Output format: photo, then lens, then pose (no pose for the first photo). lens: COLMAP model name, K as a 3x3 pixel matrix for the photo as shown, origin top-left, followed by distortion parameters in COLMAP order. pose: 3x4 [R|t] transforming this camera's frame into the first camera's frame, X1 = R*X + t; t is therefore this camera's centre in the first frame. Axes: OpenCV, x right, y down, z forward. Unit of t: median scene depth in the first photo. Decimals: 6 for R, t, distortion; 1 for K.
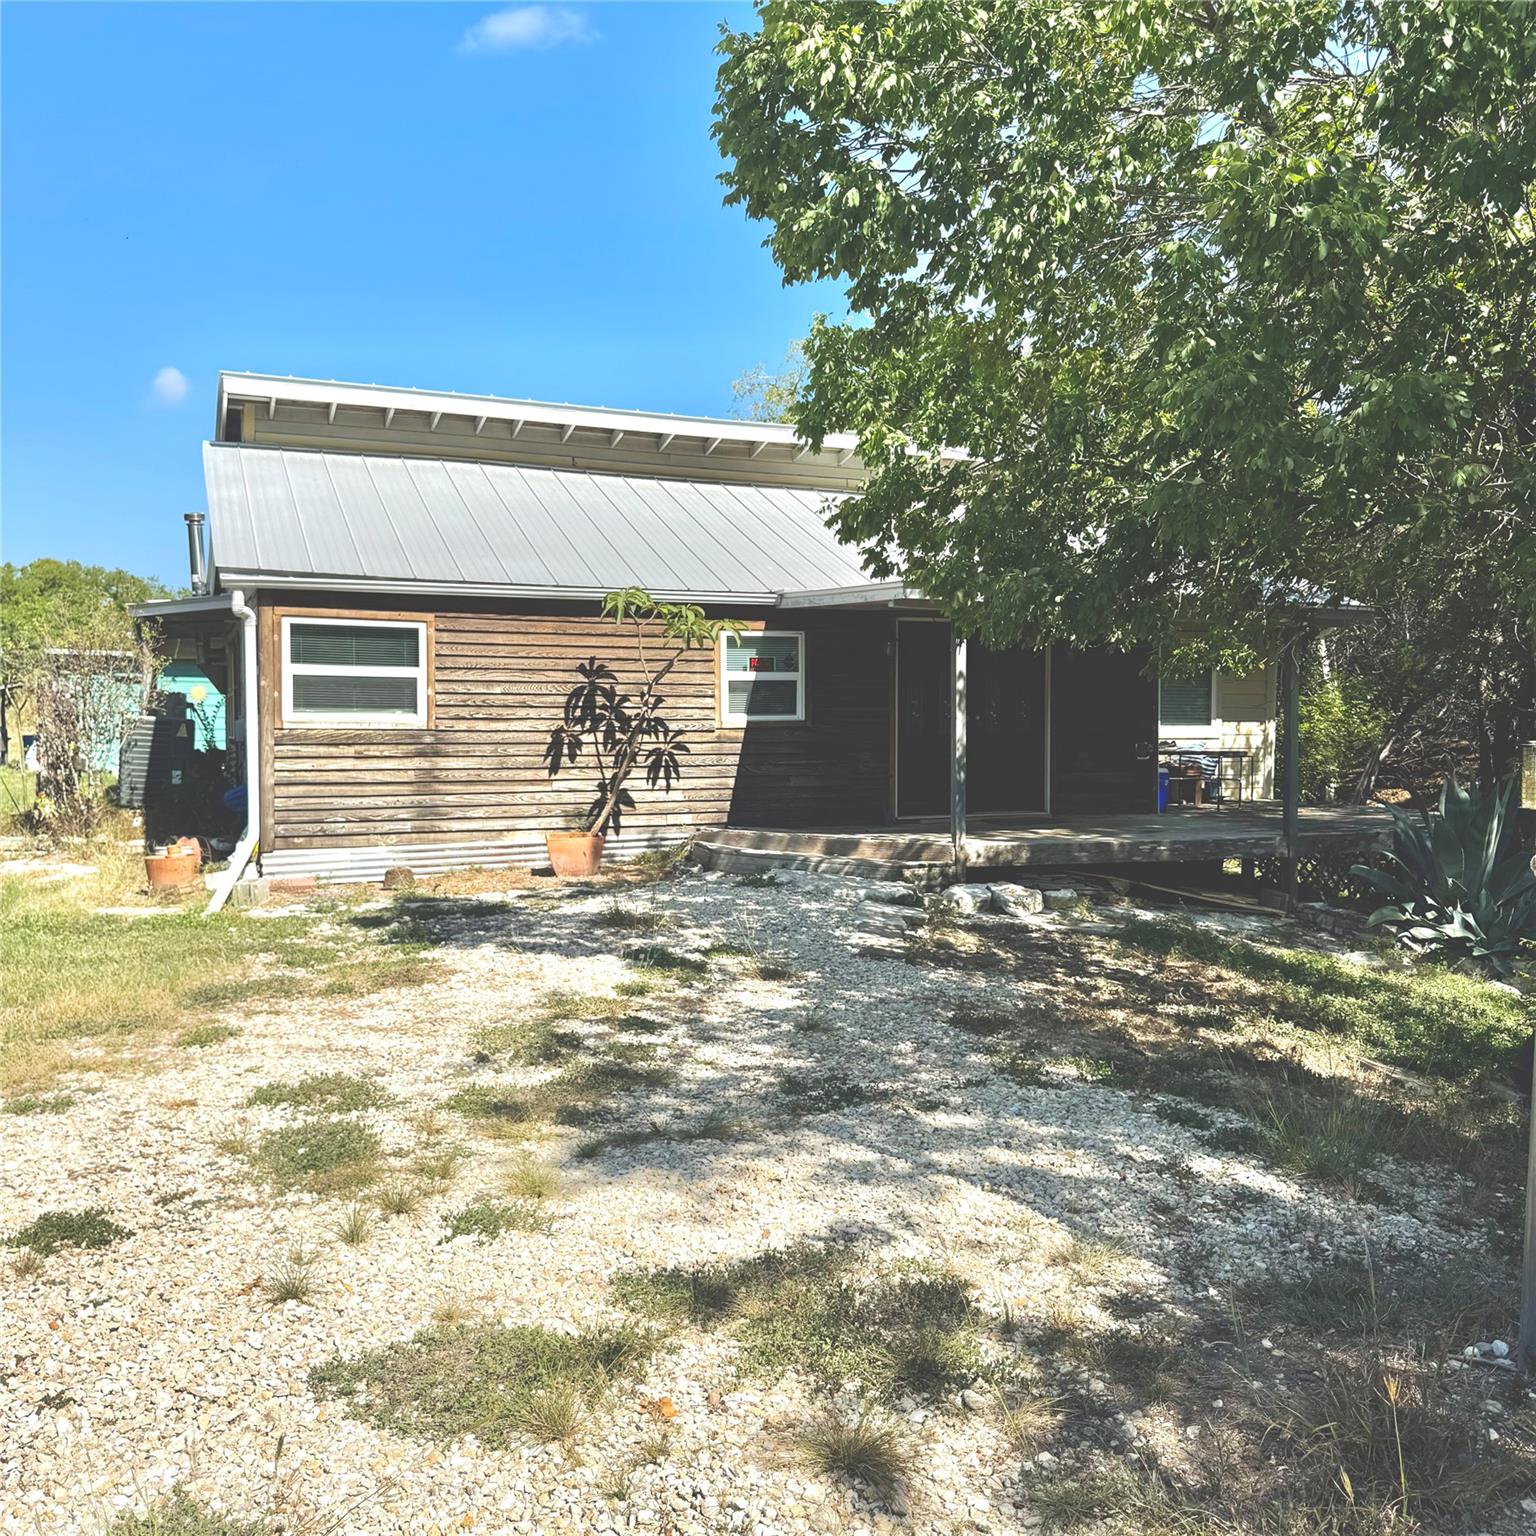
lens RADIAL K [[1638.9, 0, 775.8], [0, 1638.9, 773.2], [0, 0, 1]] dist [0.118986, 0.000000]
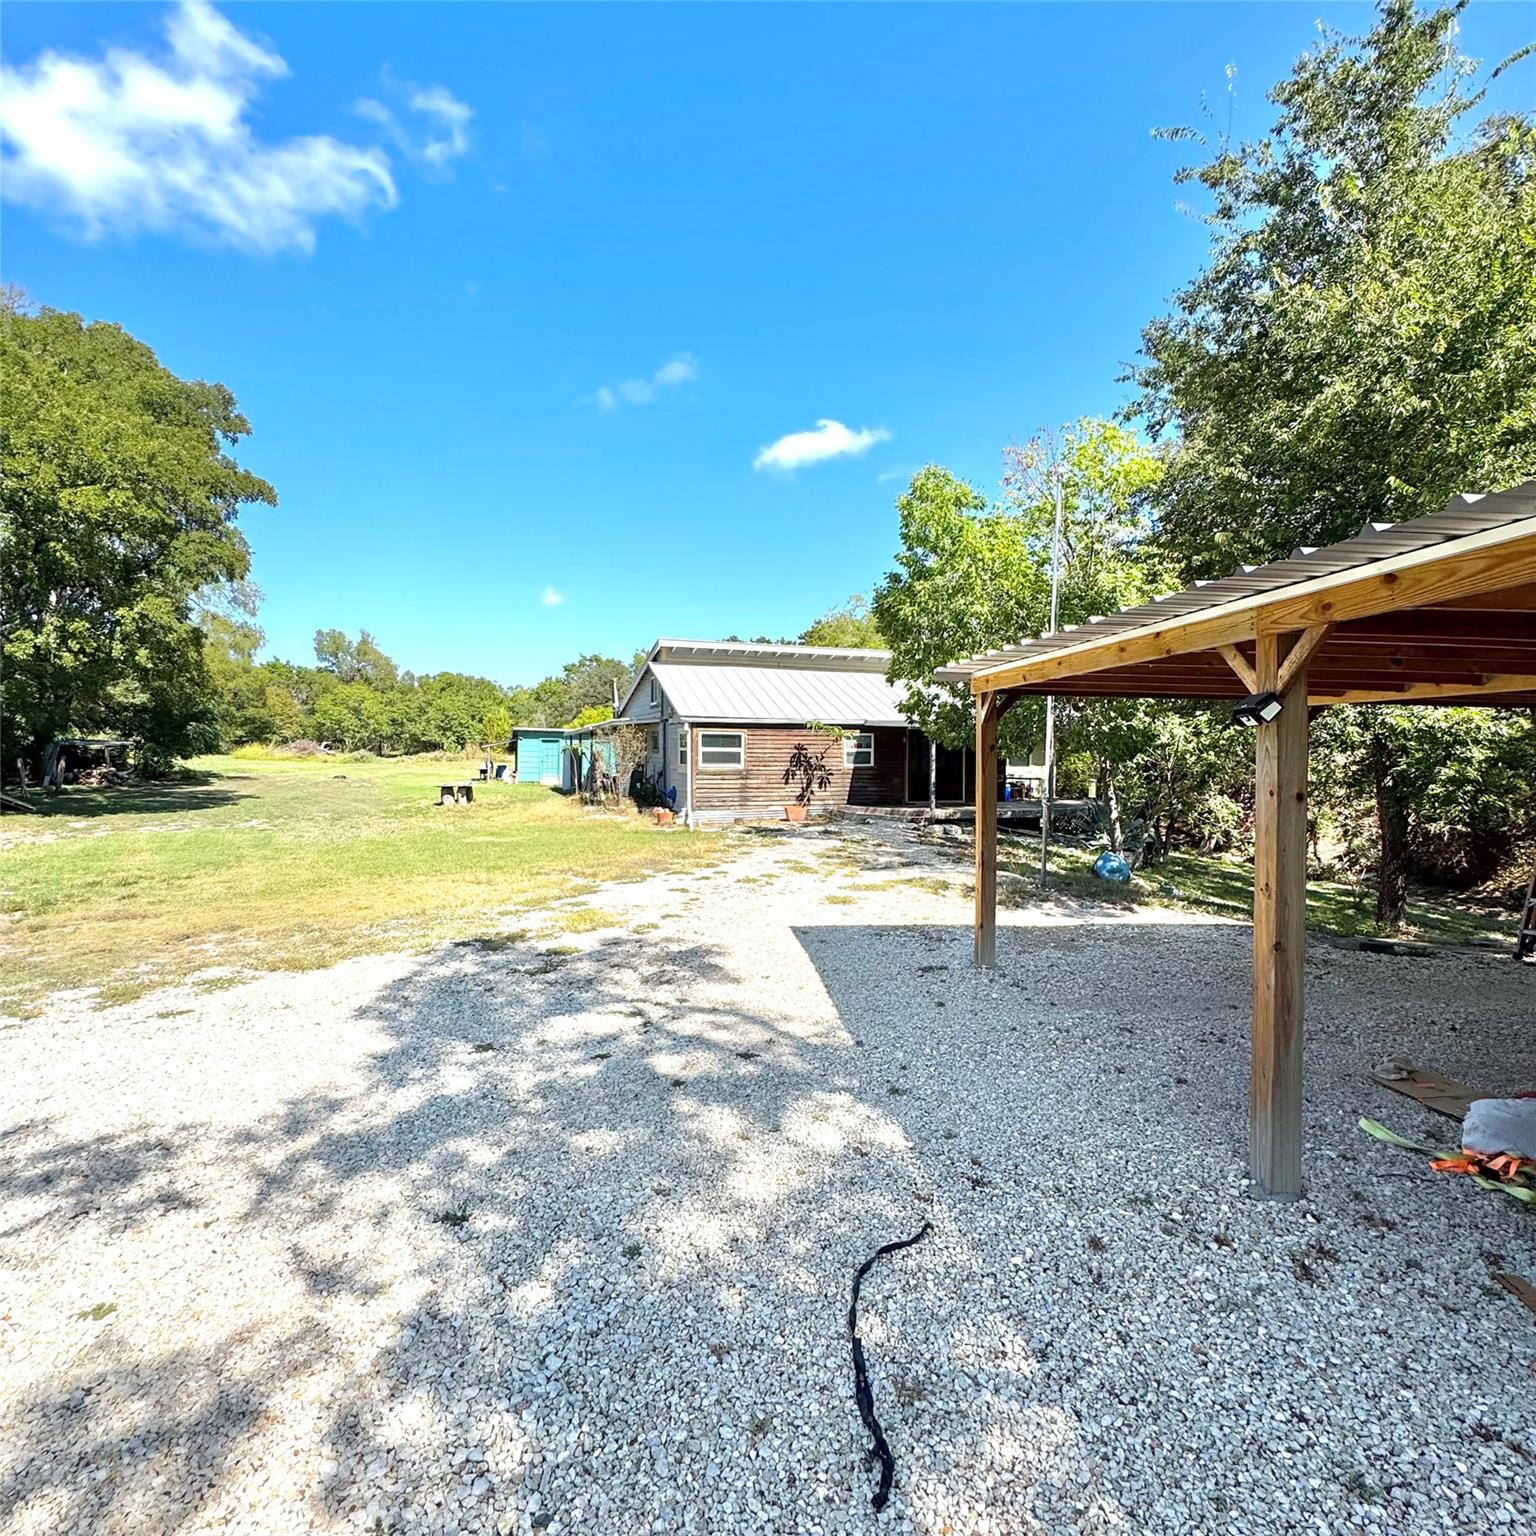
lens RADIAL K [[807.7, 0, 755.4], [0, 807.7, 759.5], [0, 0, 1]] dist [0.002861, 0.000297]
pose [[0.996207, 0.004270, -0.086908, -0.067595], [-0.006243, 0.999729, -0.022448, -0.012174], [0.086788, 0.022906, 0.995963, -0.386165]]
